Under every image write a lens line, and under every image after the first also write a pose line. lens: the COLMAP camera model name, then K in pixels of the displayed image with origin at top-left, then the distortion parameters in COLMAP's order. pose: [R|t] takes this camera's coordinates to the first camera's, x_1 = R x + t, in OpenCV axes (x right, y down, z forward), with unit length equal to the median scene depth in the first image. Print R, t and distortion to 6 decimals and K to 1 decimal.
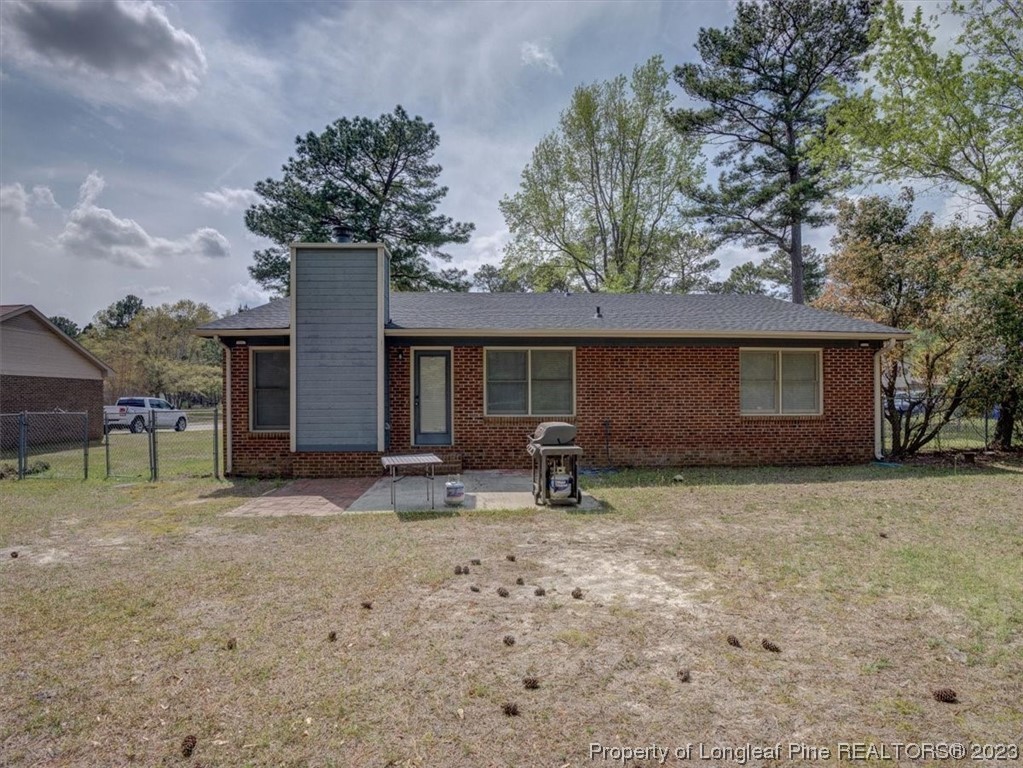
lens RADIAL K [[483.6, 0, 513.4], [0, 483.6, 385.7], [0, 0, 1]] dist [-0.049463, 0.000696]
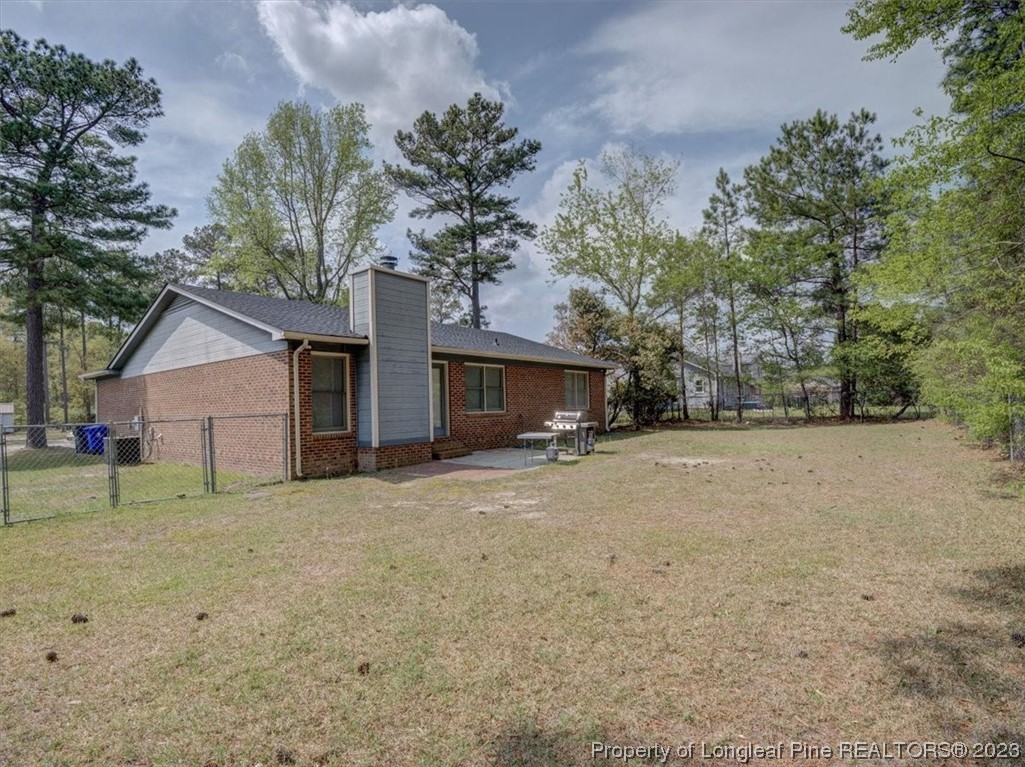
lens RADIAL K [[484.5, 0, 514.4], [0, 484.5, 385.2], [0, 0, 1]] dist [-0.049463, 0.000696]
pose [[0.657176, 0.015041, 0.753587, -1.050988], [0.008471, 0.999590, -0.027338, 0.023130], [-0.753689, 0.024350, 0.656780, -0.008125]]
